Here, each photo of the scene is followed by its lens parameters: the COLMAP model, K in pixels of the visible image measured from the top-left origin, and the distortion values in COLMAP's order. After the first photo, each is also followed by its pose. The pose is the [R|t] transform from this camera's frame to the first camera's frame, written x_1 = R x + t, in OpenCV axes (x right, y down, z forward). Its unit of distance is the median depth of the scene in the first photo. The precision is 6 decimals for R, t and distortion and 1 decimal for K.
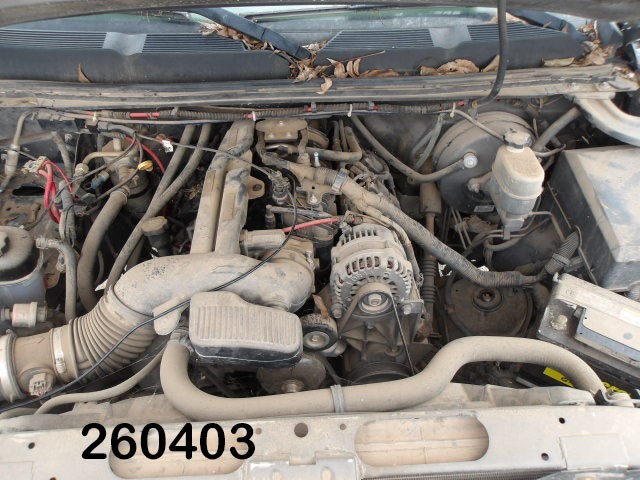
lens RADIAL K [[526.2, 0, 320.0], [0, 526.2, 240.0], [0, 0, 1]] dist [0.002936, -0.003300]
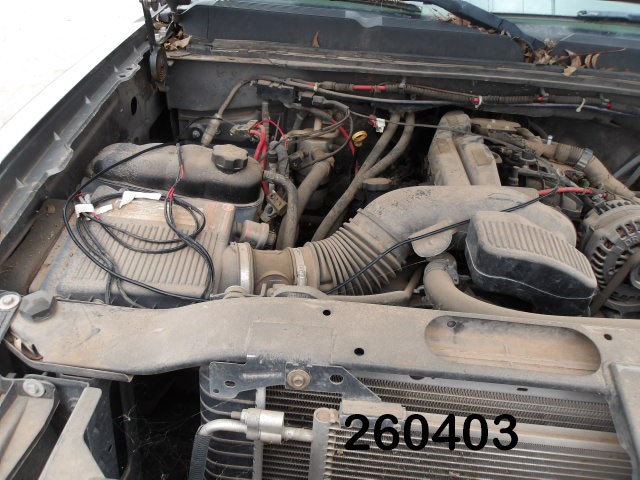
lens RADIAL K [[526.2, 0, 320.0], [0, 526.2, 240.0], [0, 0, 1]] dist [0.002936, -0.003300]
pose [[0.990136, 0.122792, -0.067479, -0.339319], [-0.136295, 0.955751, -0.260699, 0.325463], [0.032481, 0.267325, 0.963059, 0.124243]]
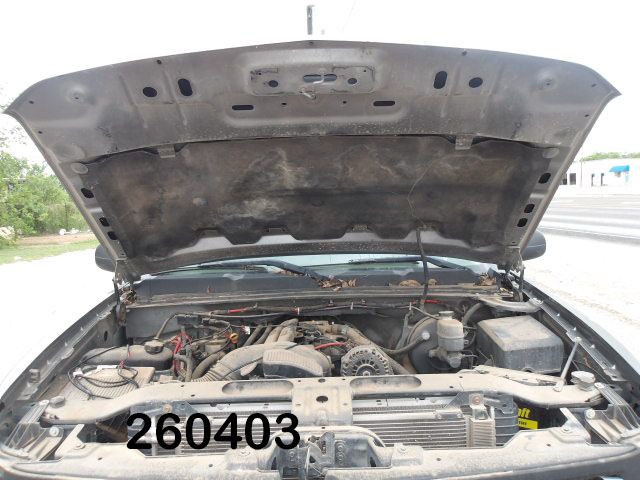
lens RADIAL K [[526.2, 0, 320.0], [0, 526.2, 240.0], [0, 0, 1]] dist [0.002936, -0.003300]
pose [[0.998561, -0.027679, -0.045929, 0.039254], [-0.011244, 0.729378, -0.684019, 0.863650], [0.052433, 0.683551, 0.728017, -0.491417]]
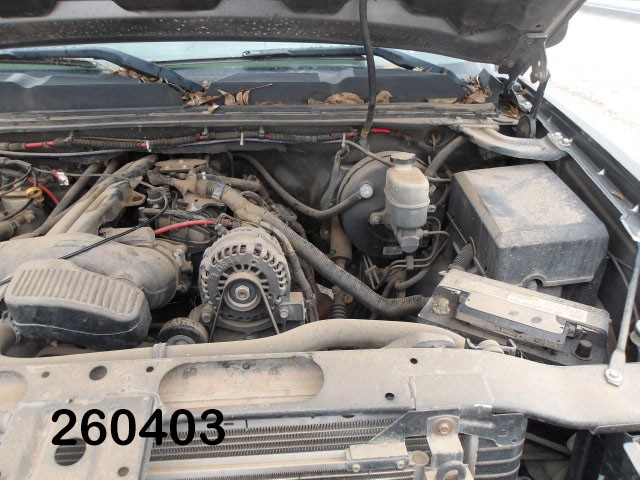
lens RADIAL K [[526.2, 0, 320.0], [0, 526.2, 240.0], [0, 0, 1]] dist [0.002936, -0.003300]
pose [[0.999824, -0.011529, 0.014804, 0.202465], [0.015722, 0.945374, -0.325608, 0.292502], [-0.010242, 0.325784, 0.945389, 0.096155]]
